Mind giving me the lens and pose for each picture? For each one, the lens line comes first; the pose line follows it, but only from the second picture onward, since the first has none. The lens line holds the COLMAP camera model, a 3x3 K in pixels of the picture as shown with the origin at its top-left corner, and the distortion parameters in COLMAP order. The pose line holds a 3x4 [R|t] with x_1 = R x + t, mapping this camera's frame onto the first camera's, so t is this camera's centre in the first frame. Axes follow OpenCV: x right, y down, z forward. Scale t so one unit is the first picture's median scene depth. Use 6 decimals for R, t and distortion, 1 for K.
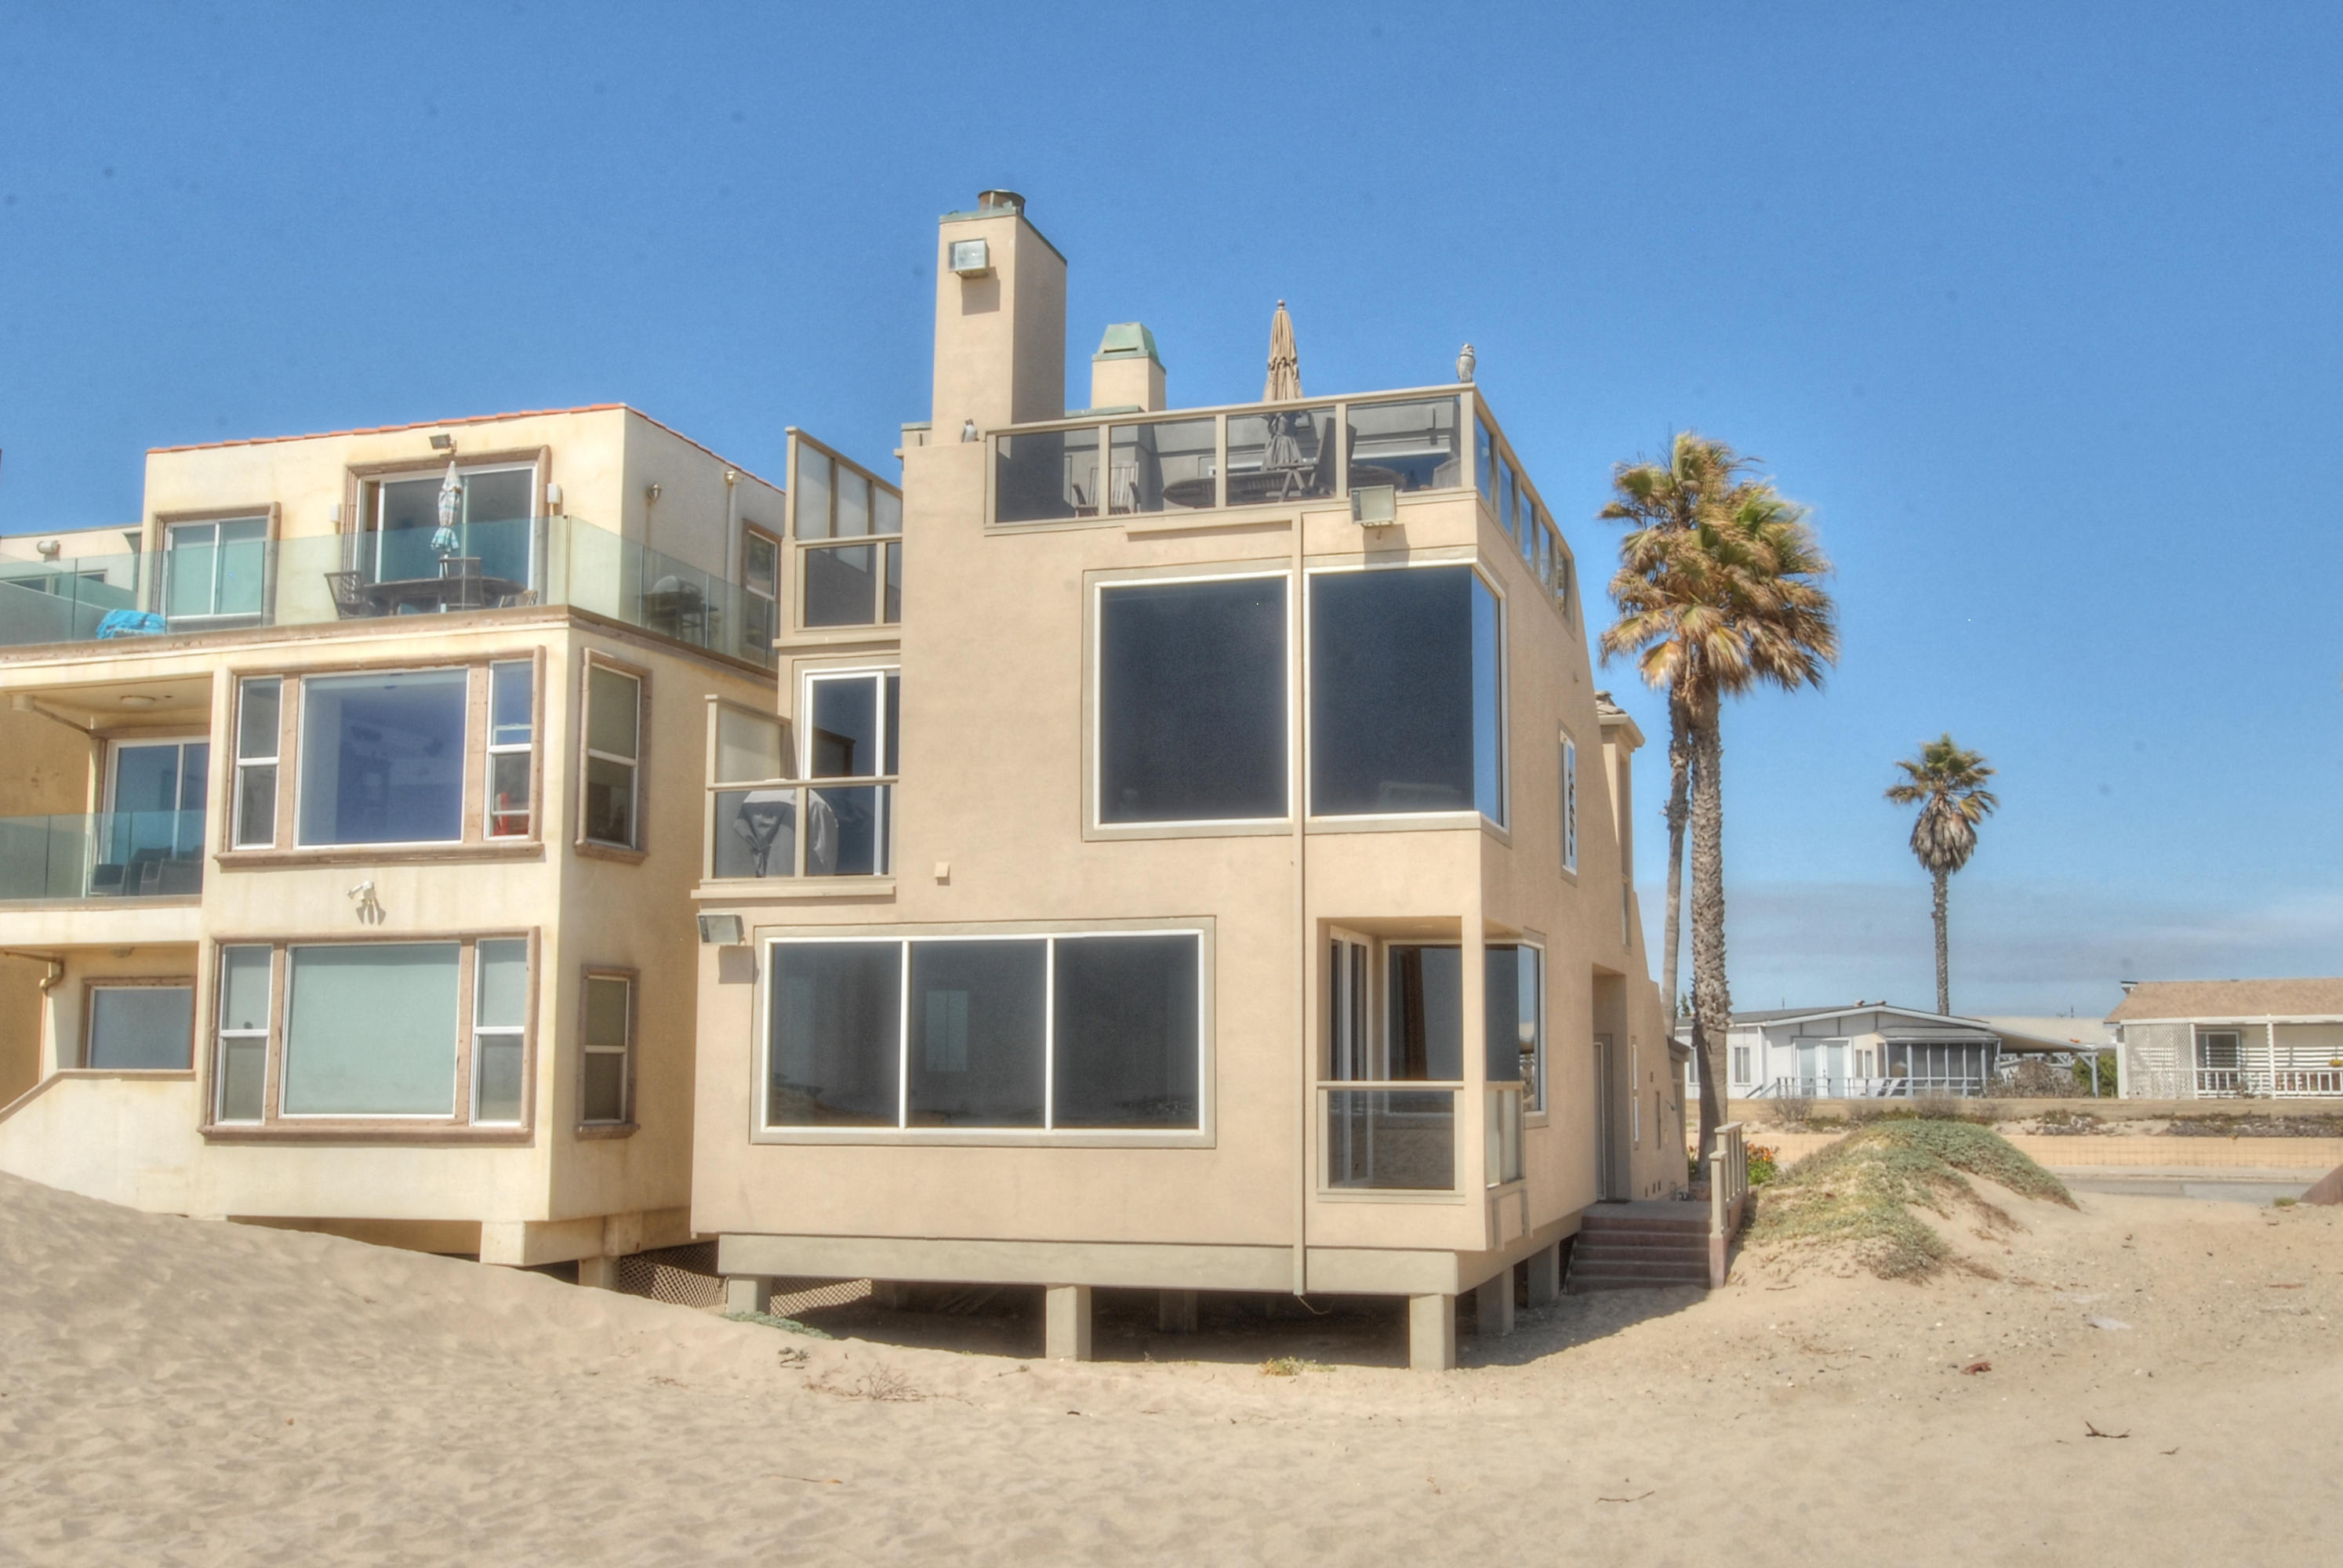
lens RADIAL K [[2107.2, 0, 1173.2], [0, 2107.2, 795.4], [0, 0, 1]] dist [-0.019616, 0.013259]
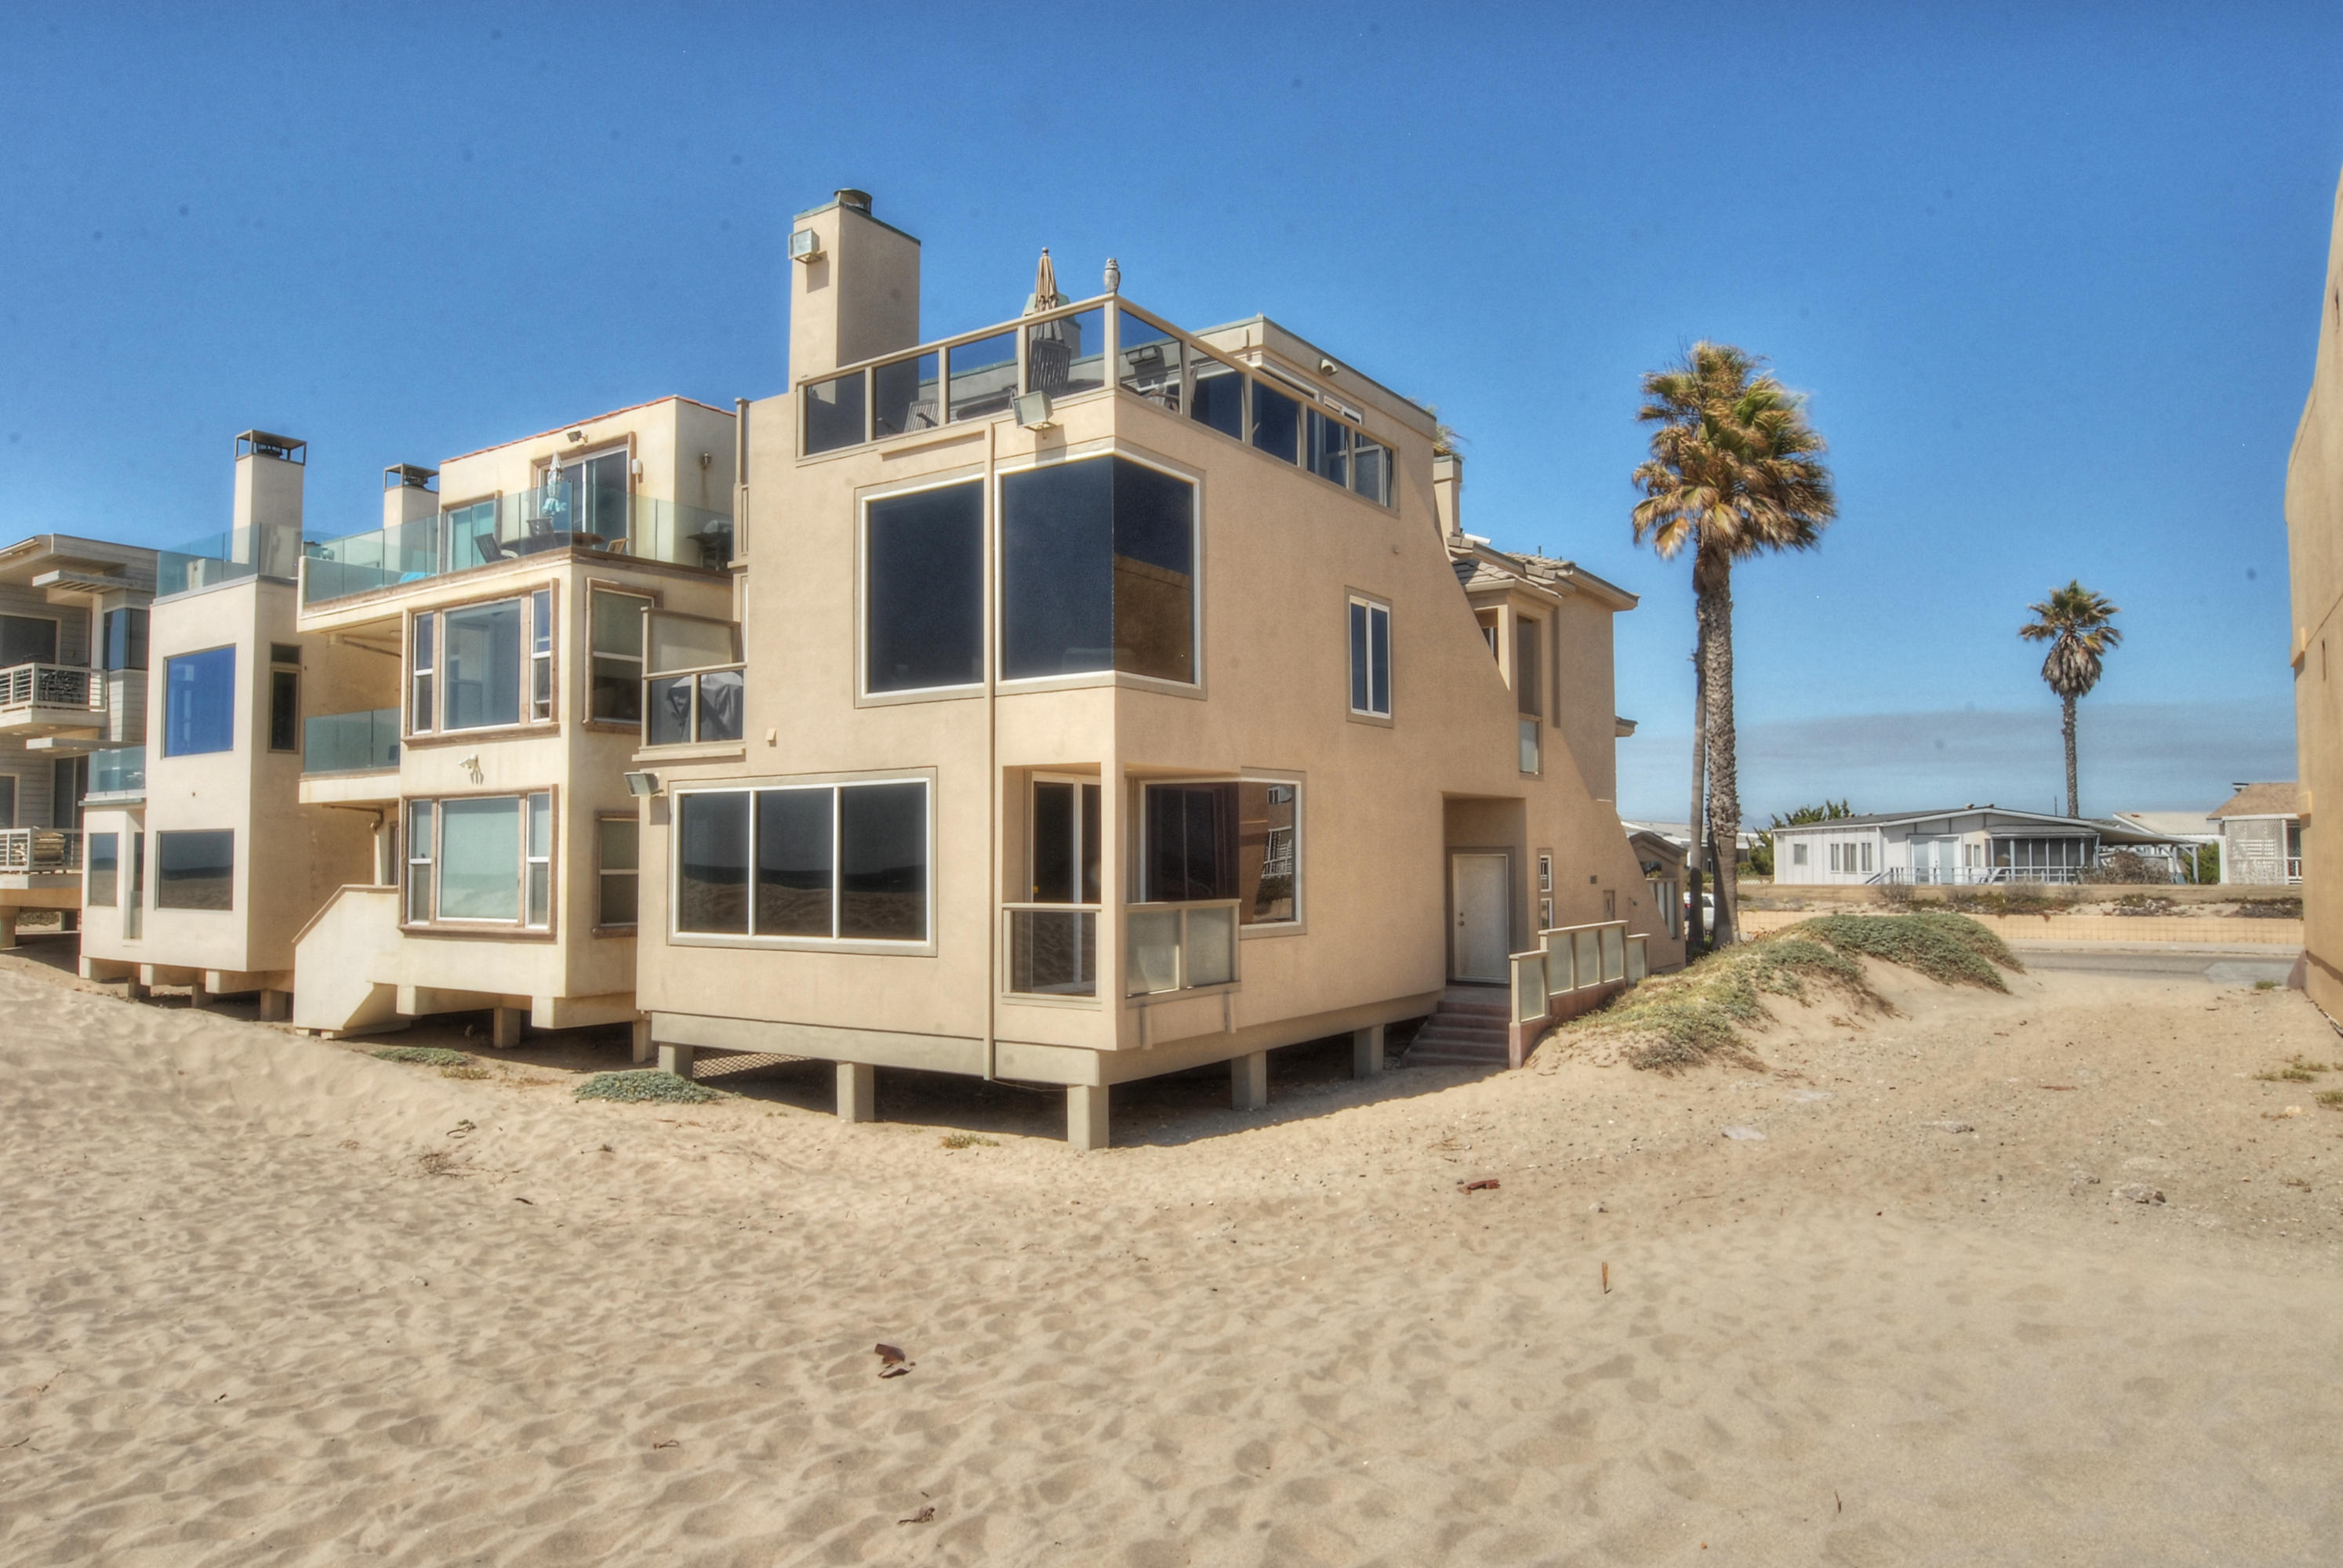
lens RADIAL K [[1422.2, 0, 1172.7], [0, 1422.2, 767.9], [0, 0, 1]] dist [-0.013318, -0.004283]
pose [[0.957101, -0.024430, -0.288724, 0.341130], [0.044436, 0.997028, 0.062940, 0.011226], [0.286328, -0.073069, 0.955341, 0.227647]]
